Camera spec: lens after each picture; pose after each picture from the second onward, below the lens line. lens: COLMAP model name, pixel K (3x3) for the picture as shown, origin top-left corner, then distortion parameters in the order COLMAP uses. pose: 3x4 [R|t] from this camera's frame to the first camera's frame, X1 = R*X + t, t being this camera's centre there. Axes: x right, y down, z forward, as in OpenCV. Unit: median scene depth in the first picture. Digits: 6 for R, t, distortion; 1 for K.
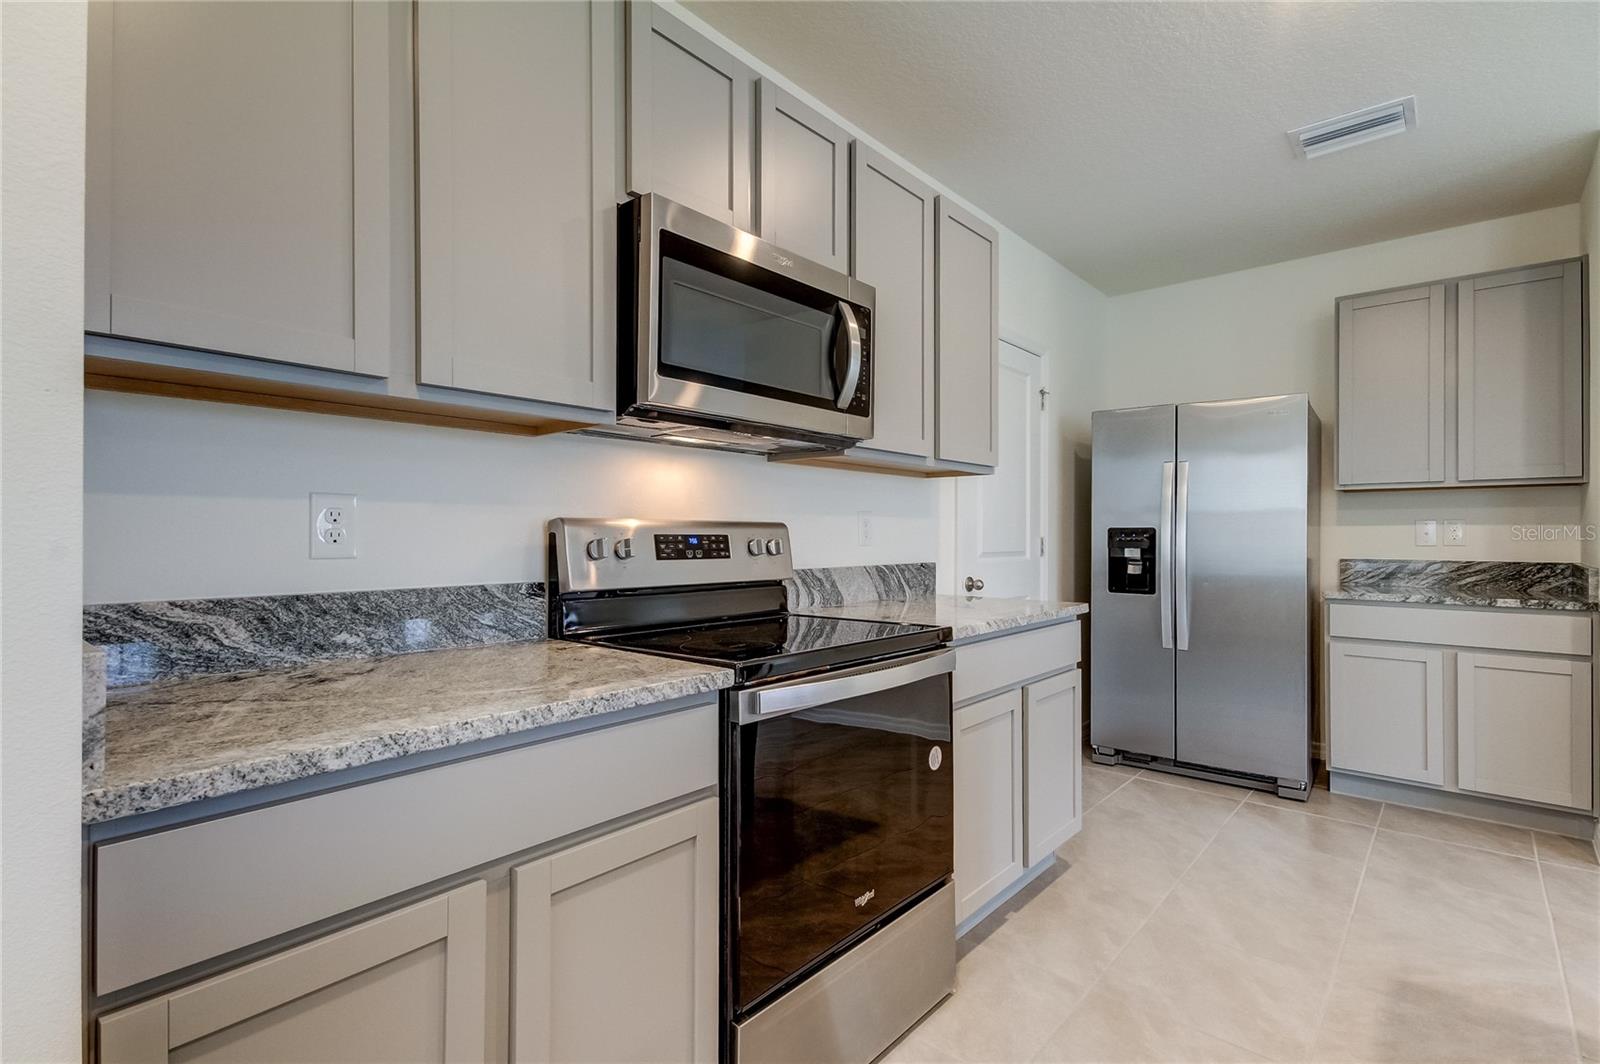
lens RADIAL K [[753.9, 0, 795.5], [0, 753.9, 532.0], [0, 0, 1]] dist [0.002268, 0.000220]
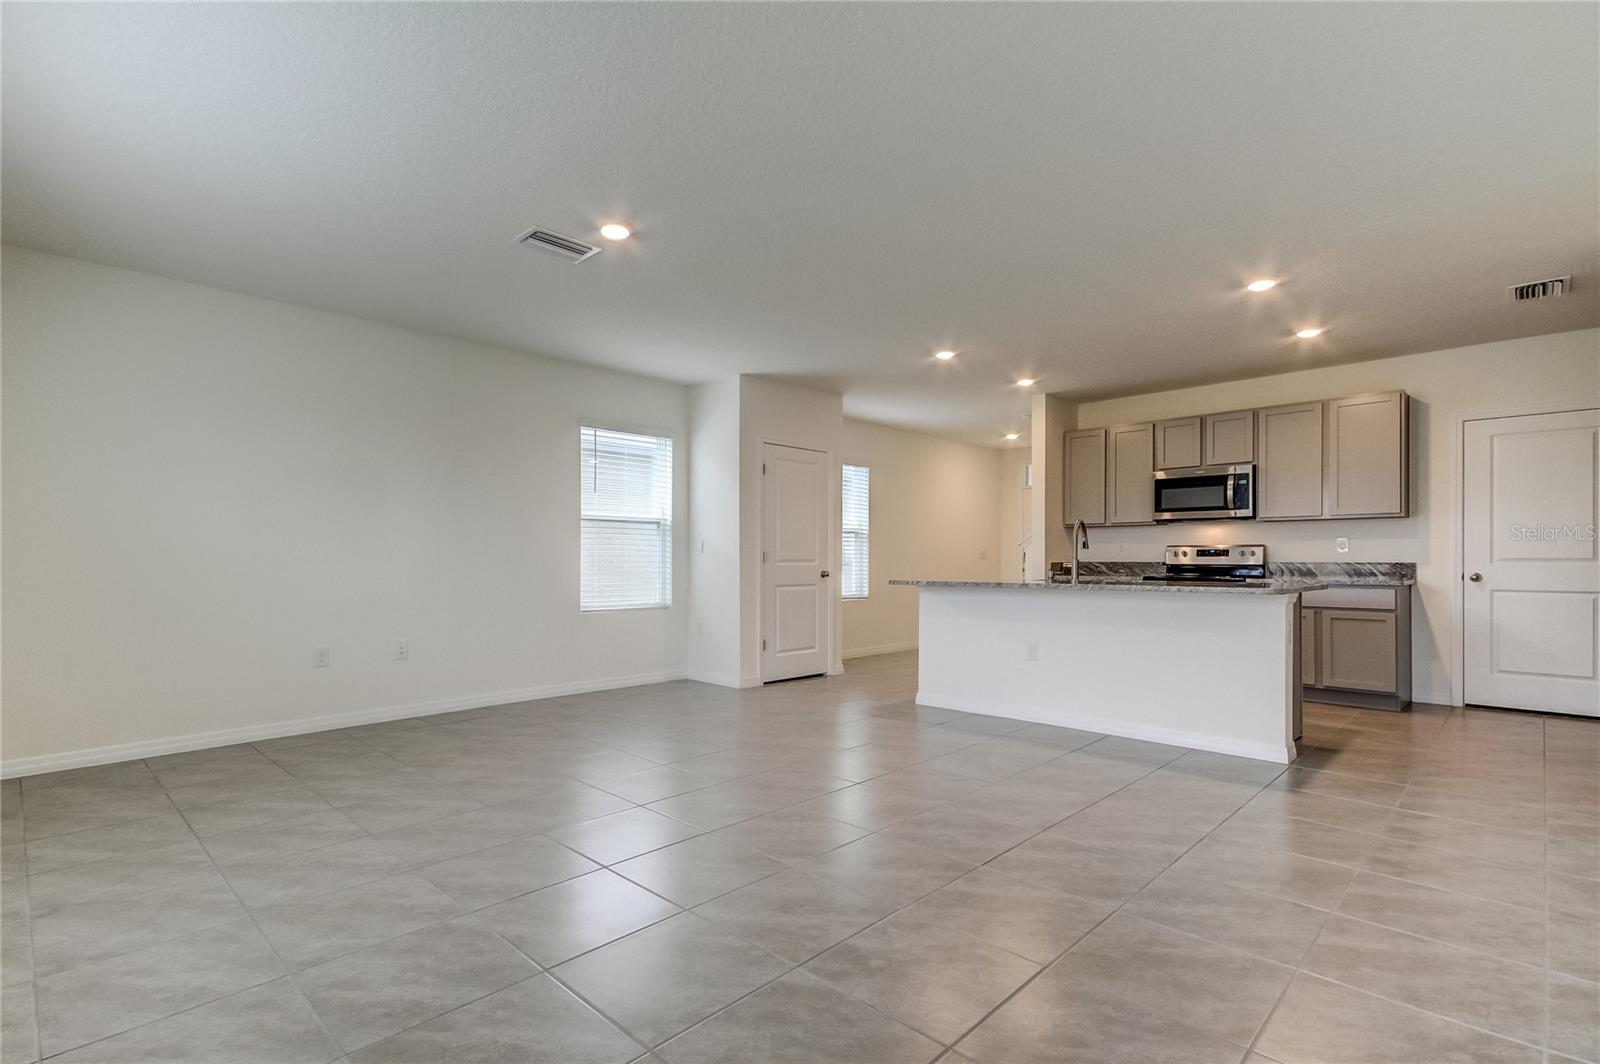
lens RADIAL K [[759.8, 0, 827.0], [0, 759.8, 550.4], [0, 0, 1]] dist [0.033168, 0.000175]
pose [[-0.043802, -0.000109, -0.999040, 2.826837], [0.016528, 0.999863, -0.000834, -0.014036], [0.998904, -0.016549, -0.043794, -0.451230]]
